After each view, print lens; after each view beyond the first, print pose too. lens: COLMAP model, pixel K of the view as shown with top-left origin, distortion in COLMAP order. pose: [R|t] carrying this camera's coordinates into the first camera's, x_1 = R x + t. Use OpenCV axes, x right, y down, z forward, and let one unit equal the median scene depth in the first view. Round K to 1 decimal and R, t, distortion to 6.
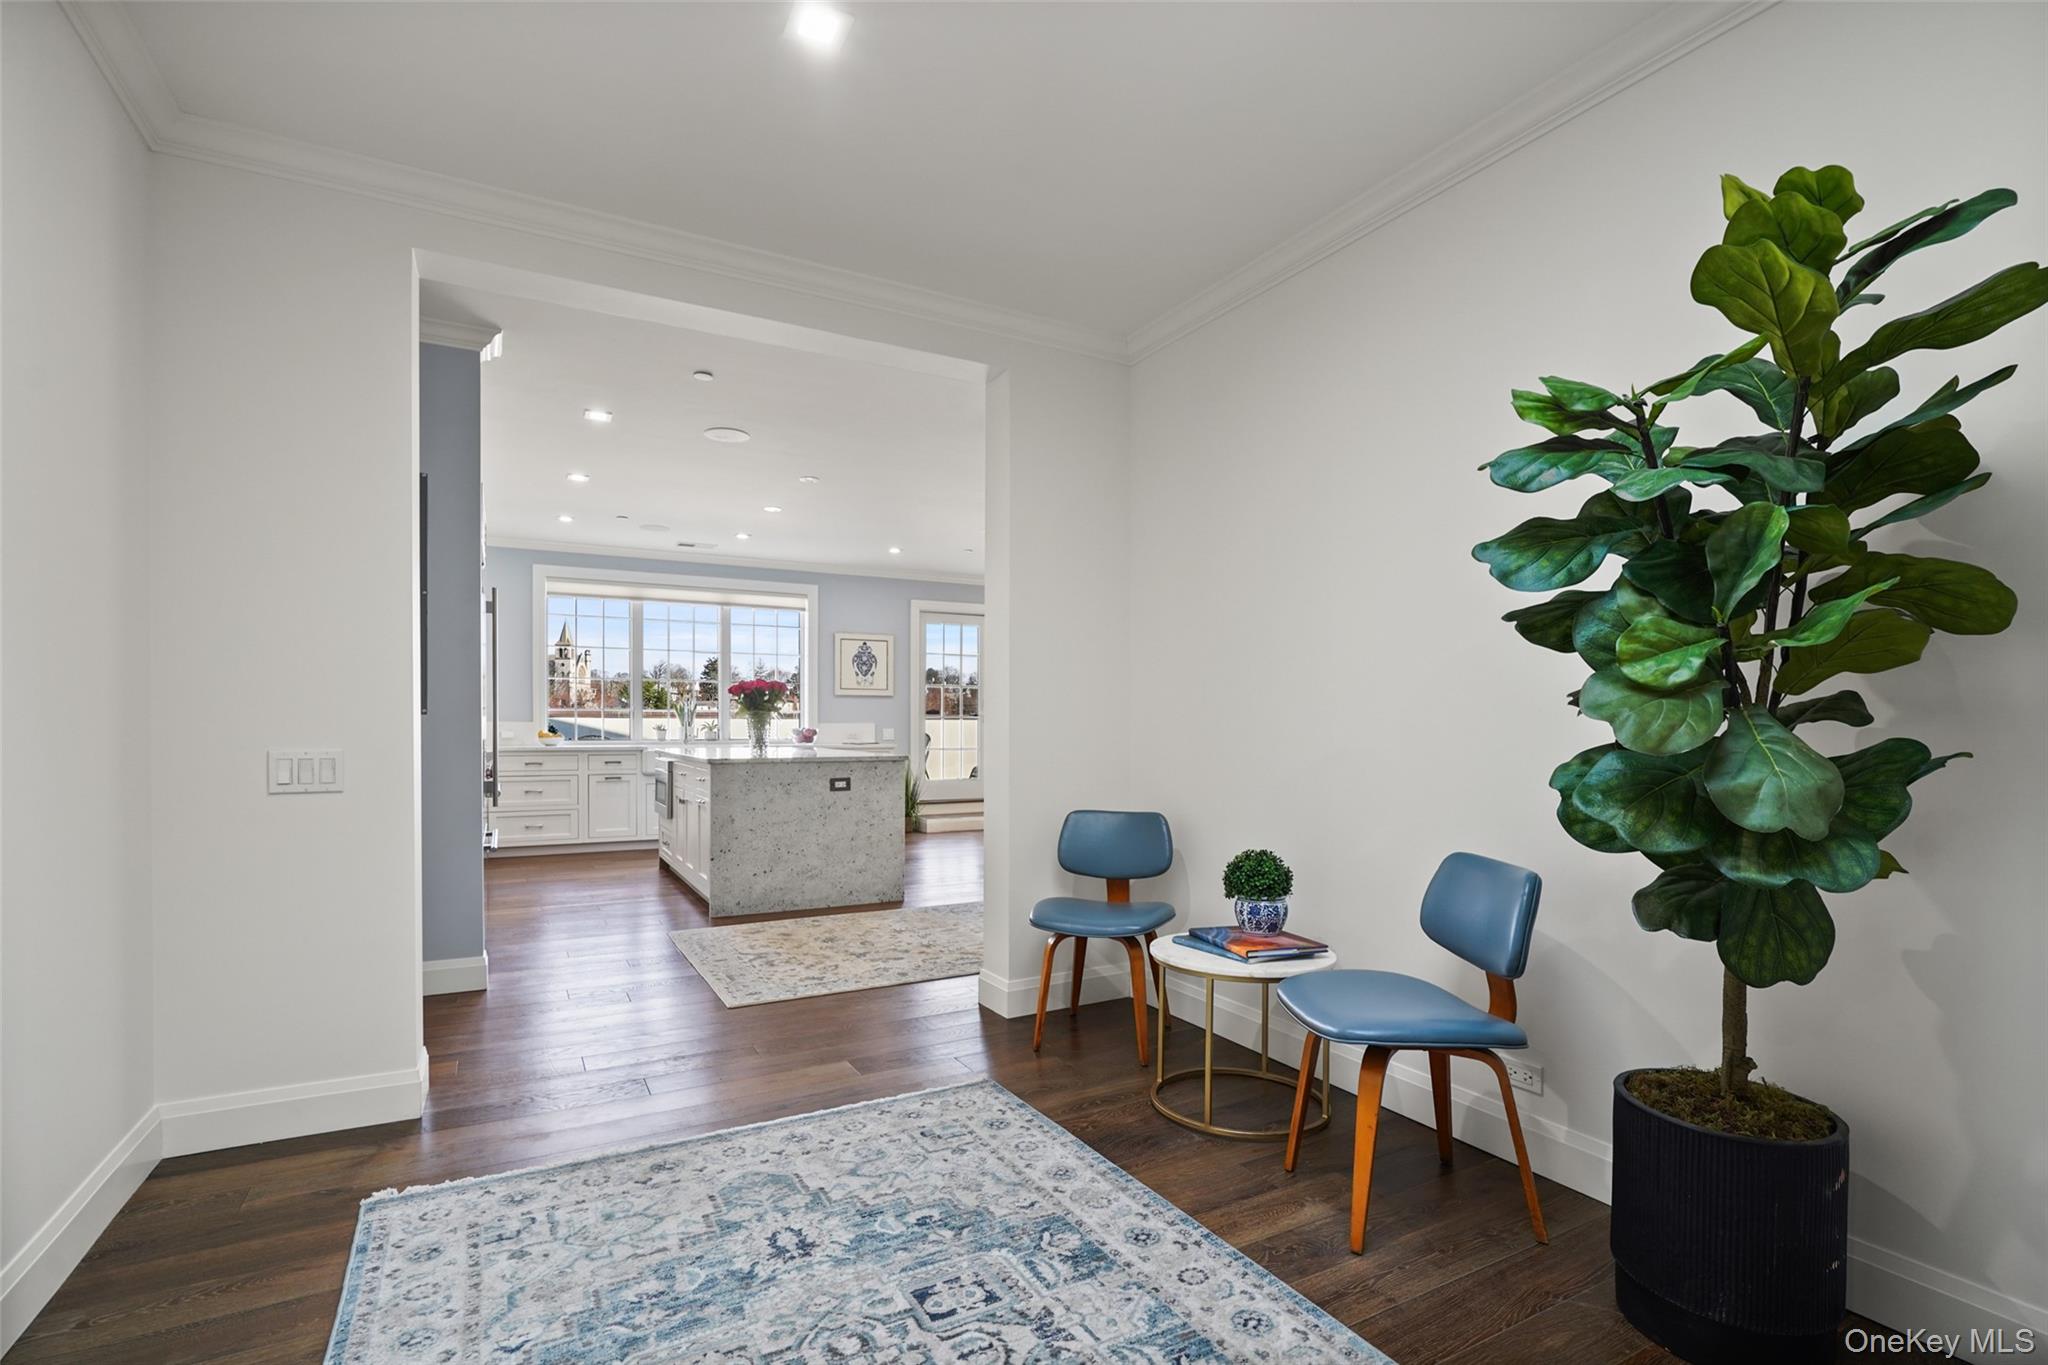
lens RADIAL K [[944.1, 0, 995.7], [0, 944.1, 736.5], [0, 0, 1]] dist [-0.006685, 0.002648]
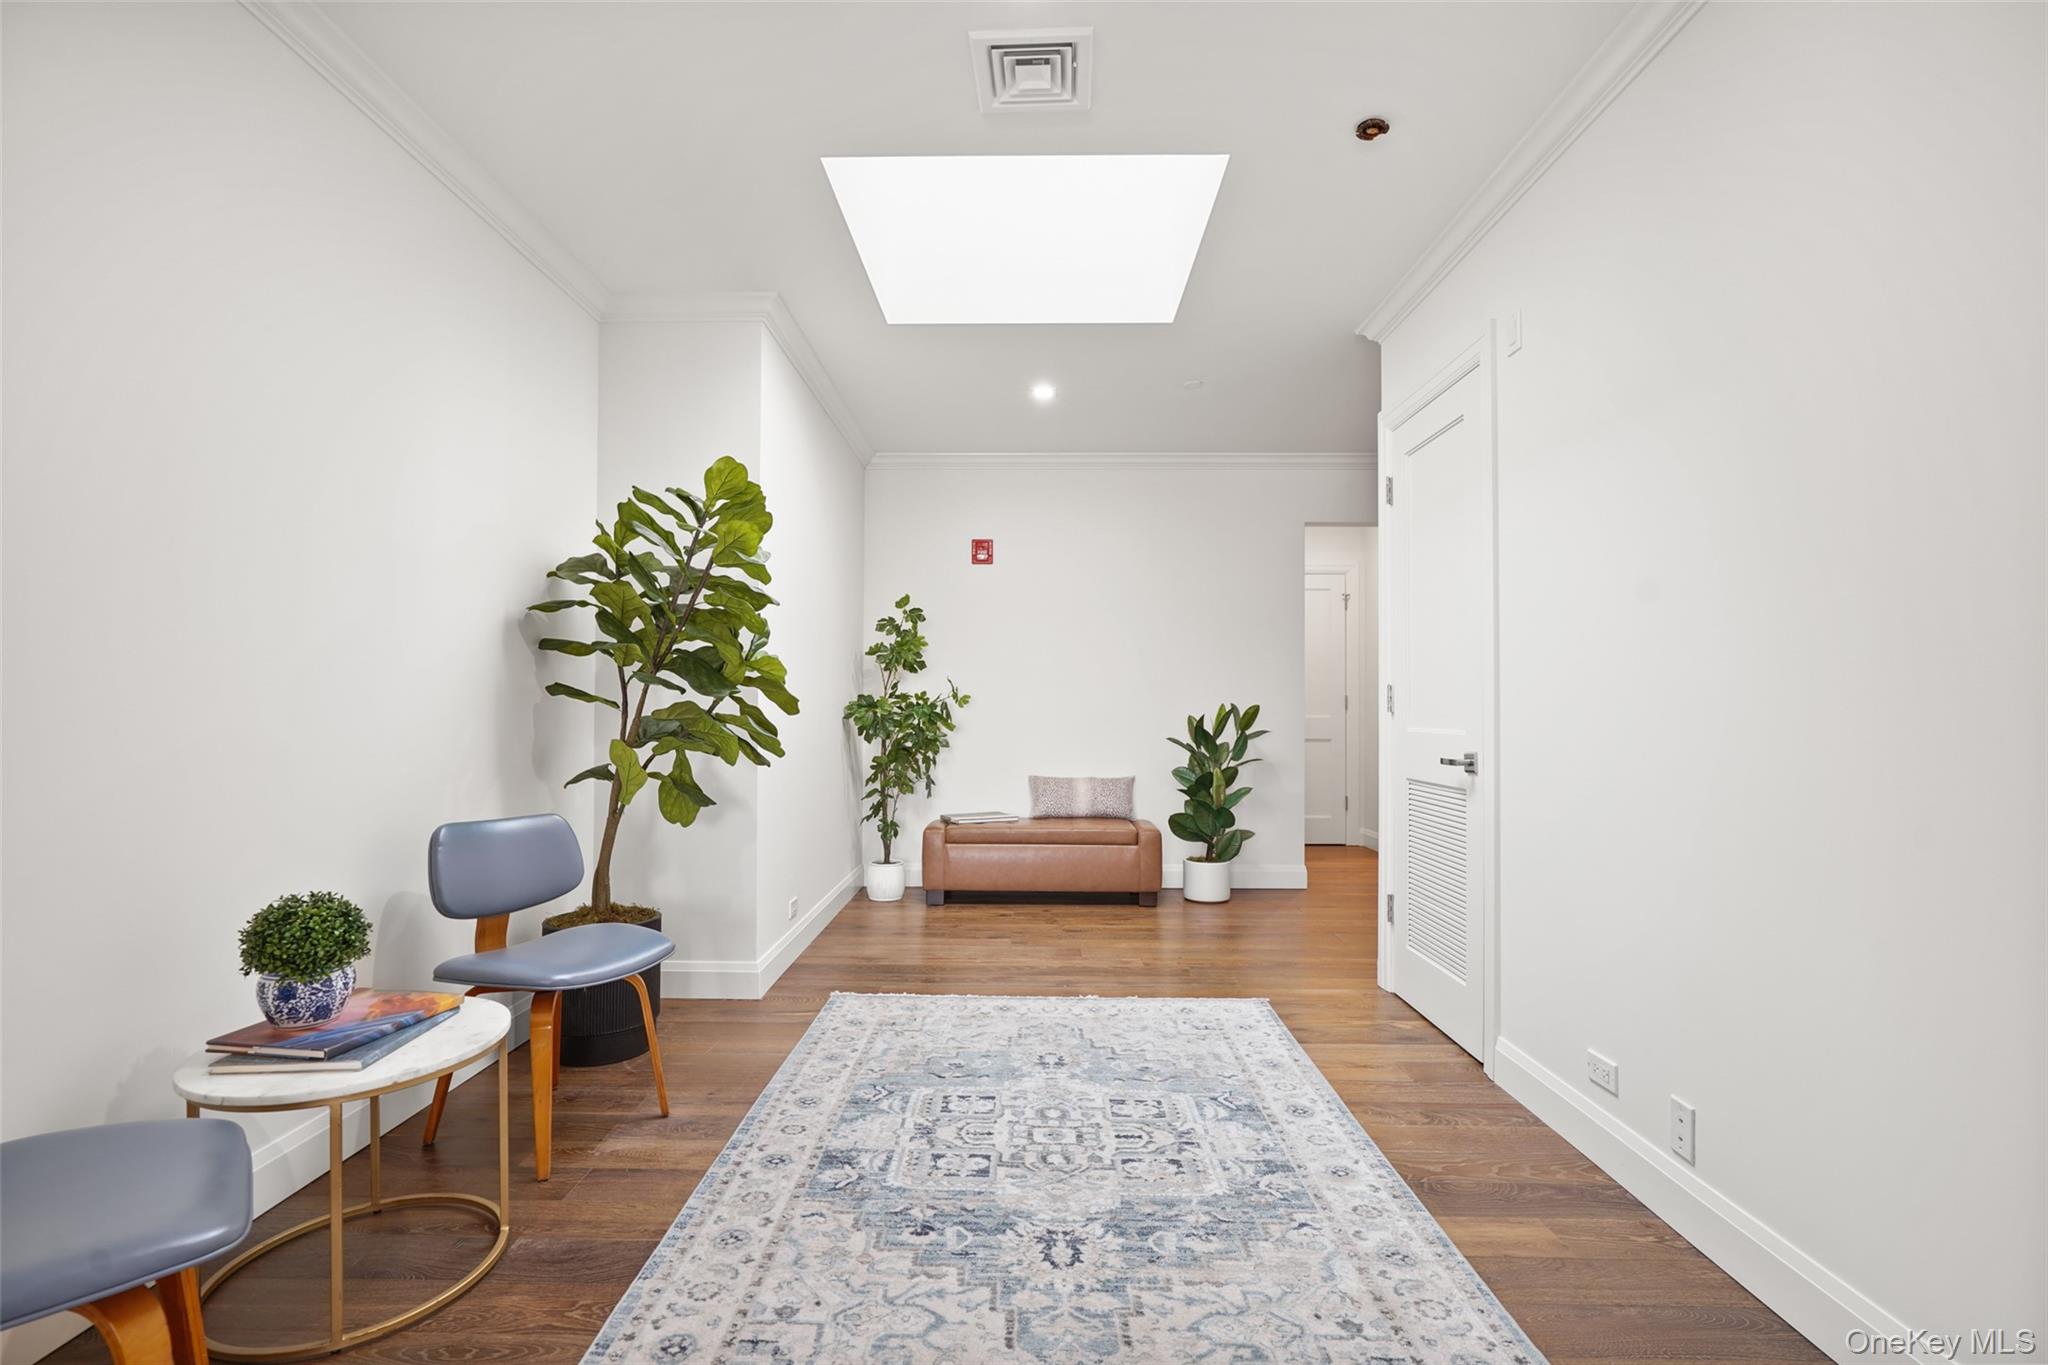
lens RADIAL K [[944.1, 0, 1021.2], [0, 944.1, 695.8], [0, 0, 1]] dist [-0.006685, 0.002648]
pose [[-0.879375, 0.001140, 0.476129, -0.649557], [0.001798, 0.999998, 0.000926, -0.022466], [-0.476127, 0.001671, -0.879375, 1.890750]]
